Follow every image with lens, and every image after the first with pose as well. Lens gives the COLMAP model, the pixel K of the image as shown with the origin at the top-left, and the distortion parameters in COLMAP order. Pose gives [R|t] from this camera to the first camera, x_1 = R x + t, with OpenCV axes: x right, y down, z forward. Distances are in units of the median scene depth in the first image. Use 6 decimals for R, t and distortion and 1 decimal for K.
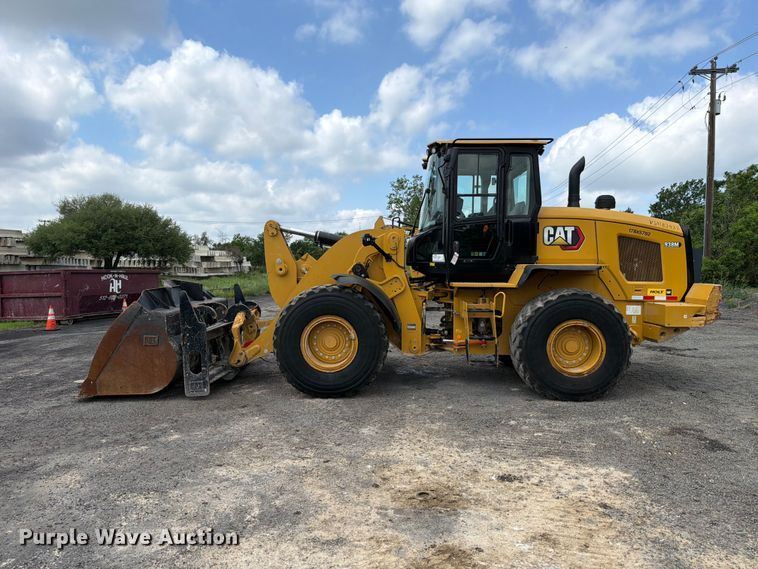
lens RADIAL K [[531.3, 0, 376.8], [0, 531.3, 289.2], [0, 0, 1]] dist [0.000771, -0.007569]
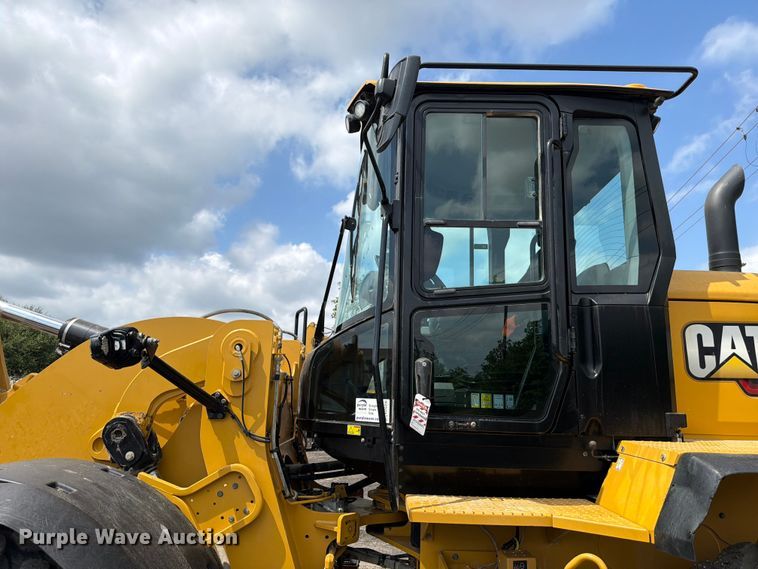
lens RADIAL K [[531.3, 0, 376.8], [0, 531.3, 289.2], [0, 0, 1]] dist [0.000771, -0.007569]
pose [[0.999714, 0.023795, 0.002391, 0.118218], [-0.022611, 0.973024, -0.229594, -0.057180], [-0.007790, 0.229475, 0.973283, 0.667445]]
